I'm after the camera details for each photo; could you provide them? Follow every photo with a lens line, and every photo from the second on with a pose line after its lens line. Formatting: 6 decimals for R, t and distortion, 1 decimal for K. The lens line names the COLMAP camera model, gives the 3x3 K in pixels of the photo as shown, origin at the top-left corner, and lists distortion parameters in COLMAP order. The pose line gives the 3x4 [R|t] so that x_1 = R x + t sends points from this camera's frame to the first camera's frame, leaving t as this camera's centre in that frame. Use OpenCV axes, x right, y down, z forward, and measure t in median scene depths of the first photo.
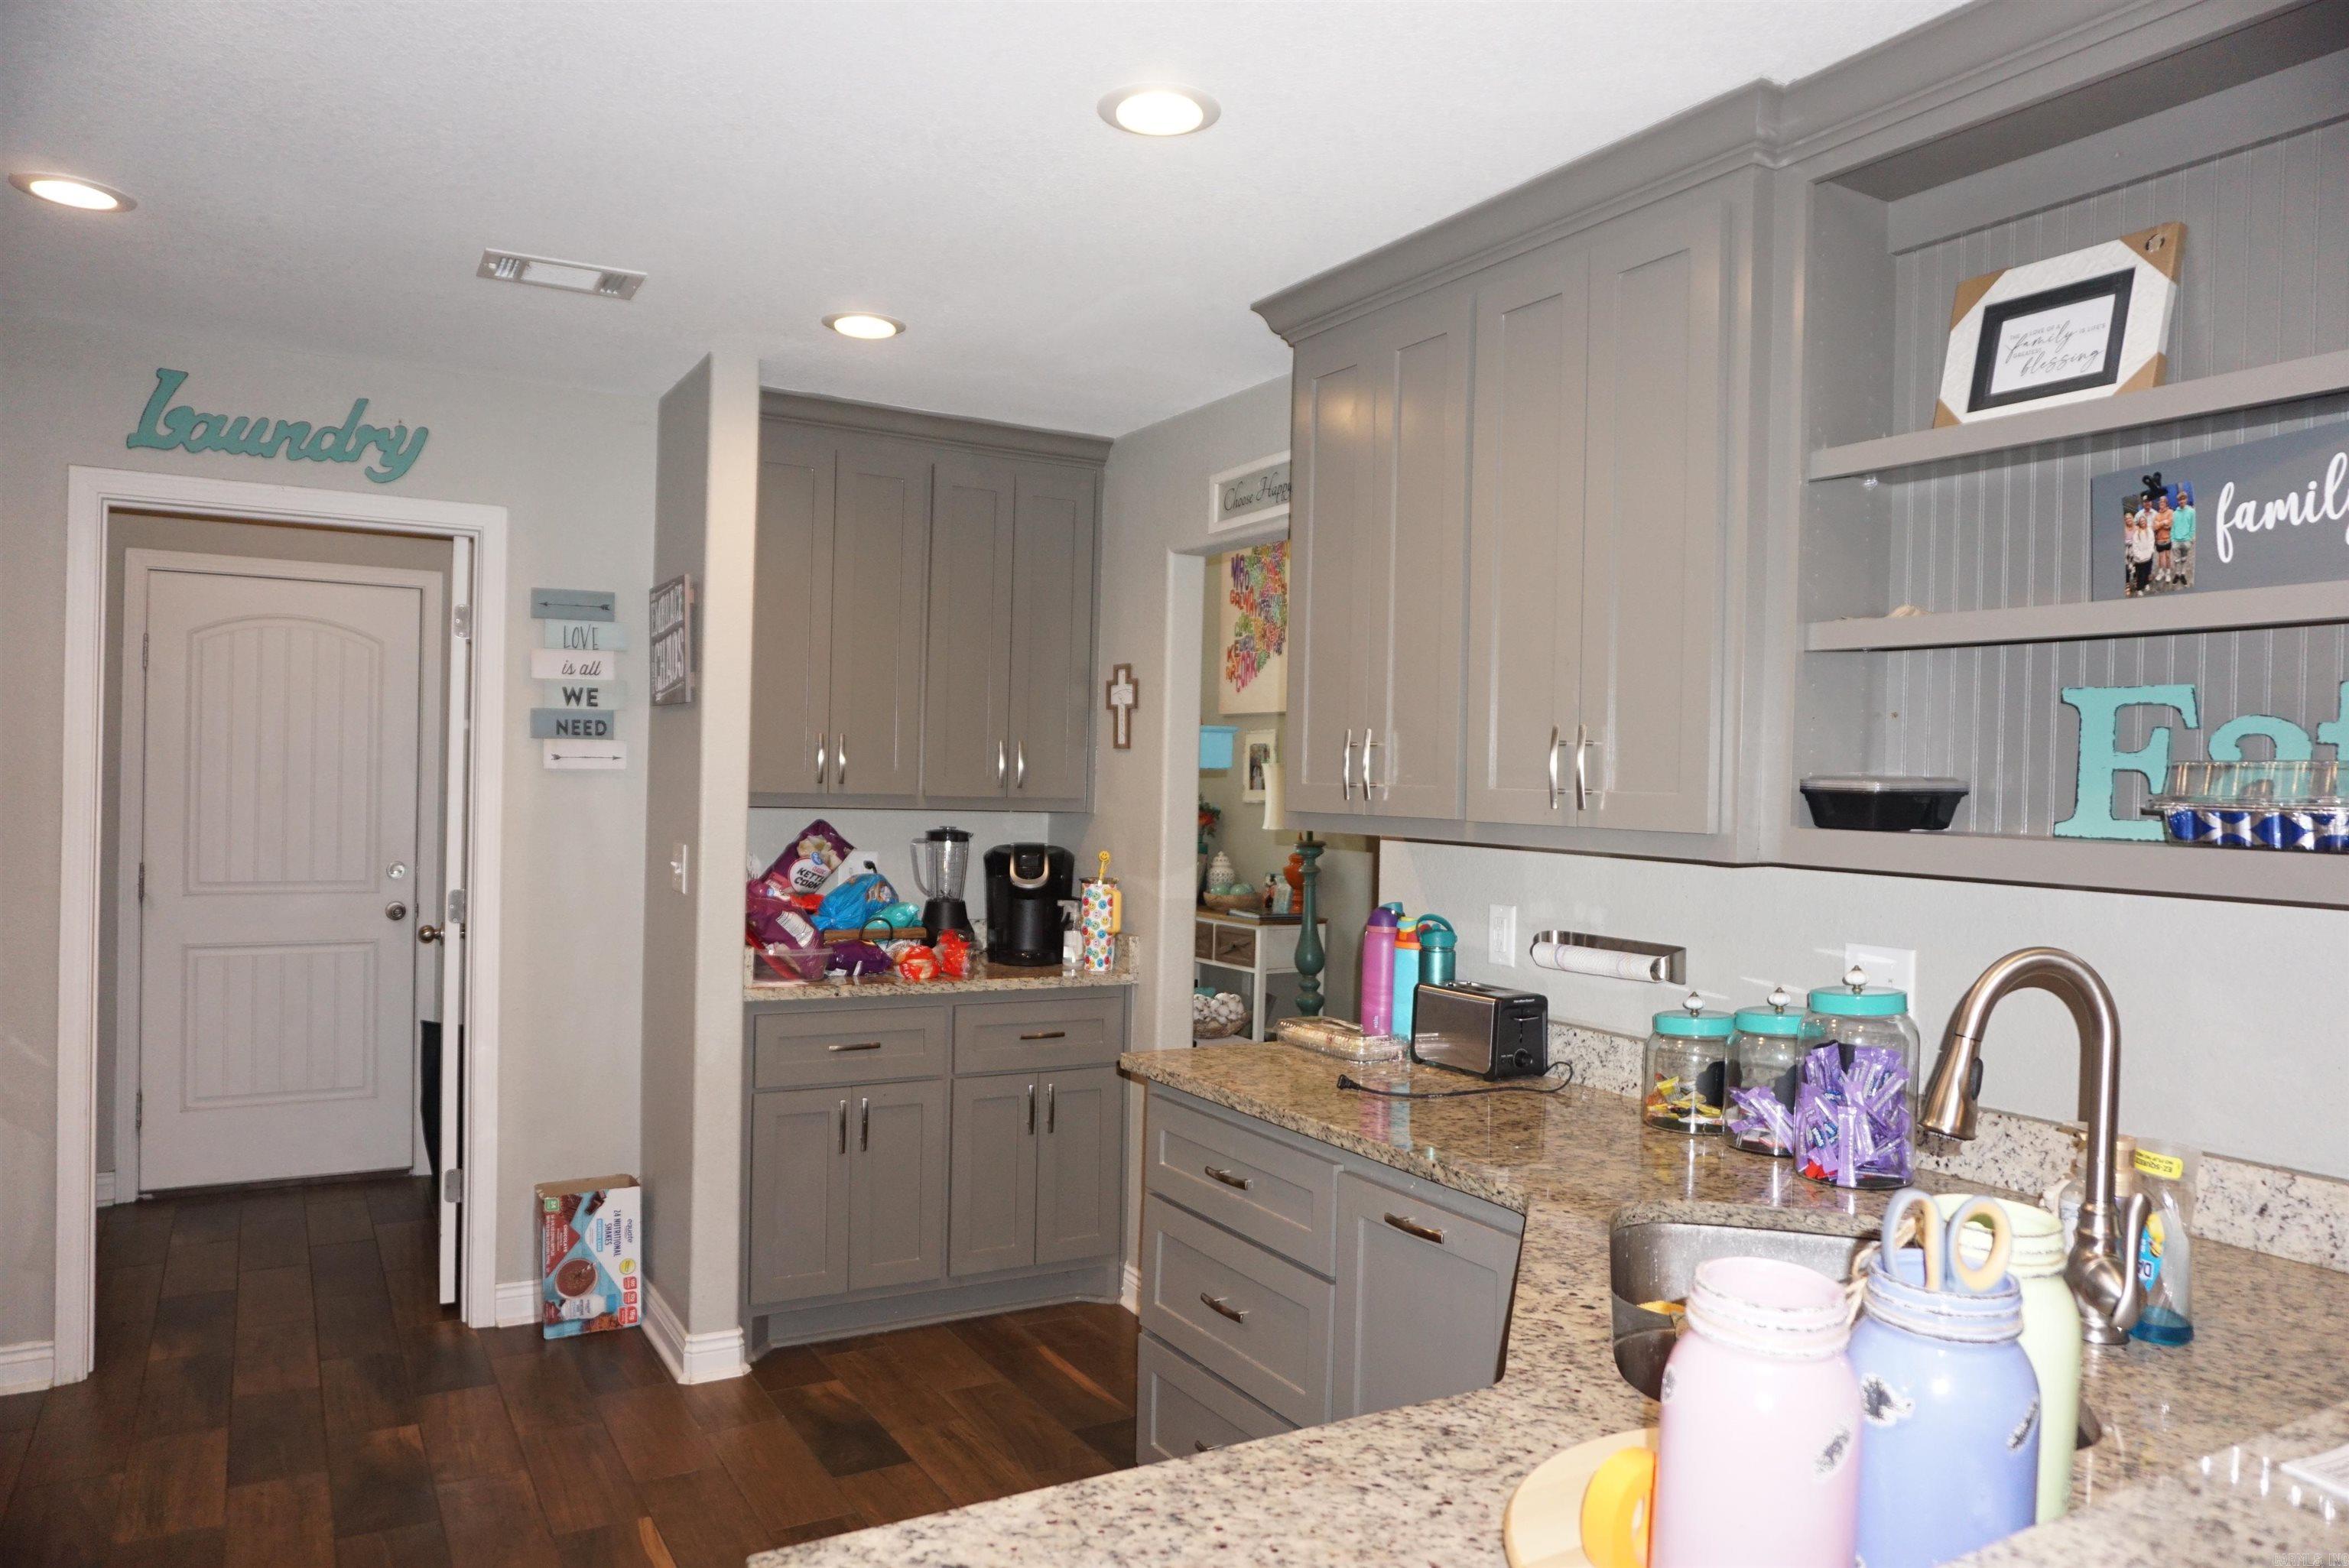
lens RADIAL K [[1565.0, 0, 1174.3], [0, 1565.0, 785.6], [0, 0, 1]] dist [-0.050479, 0.032531]
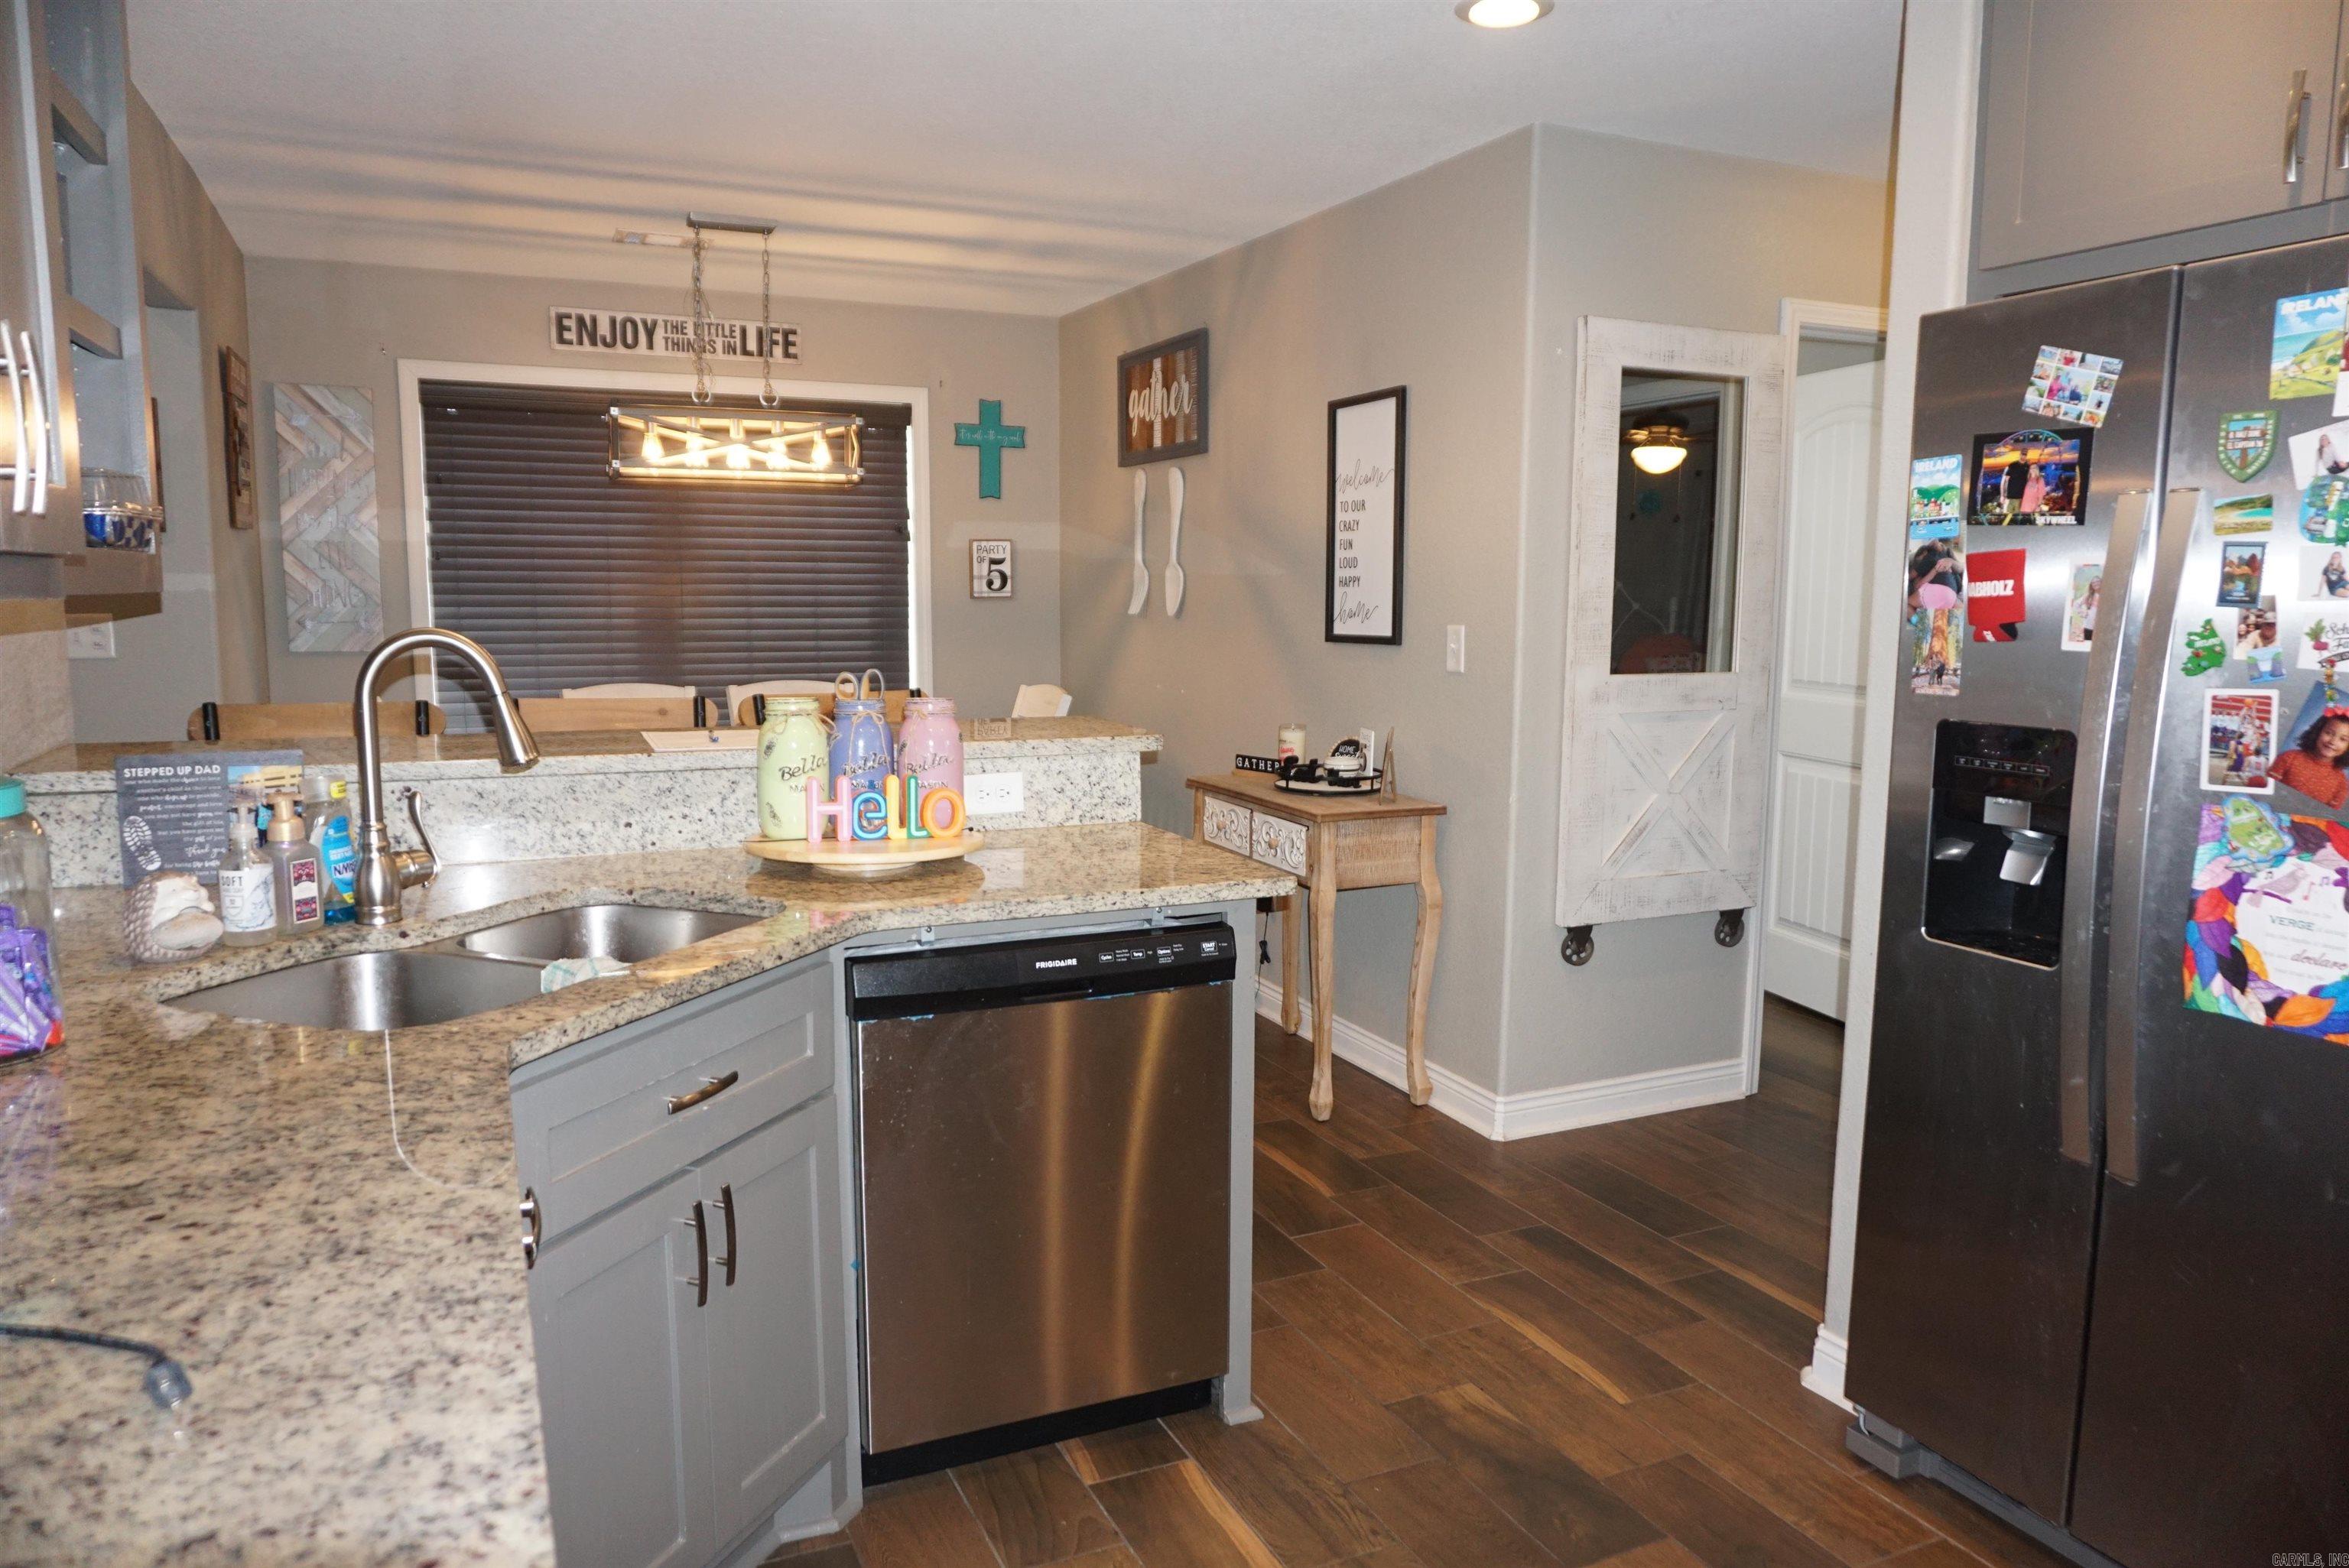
lens RADIAL K [[1565.0, 0, 1175.3], [0, 1565.0, 789.9], [0, 0, 1]] dist [-0.050479, 0.032531]
pose [[-0.994309, -0.045821, 0.096179, -0.082884], [-0.032402, 0.990080, 0.136715, 0.014682], [-0.101489, 0.132821, -0.985930, 0.874769]]
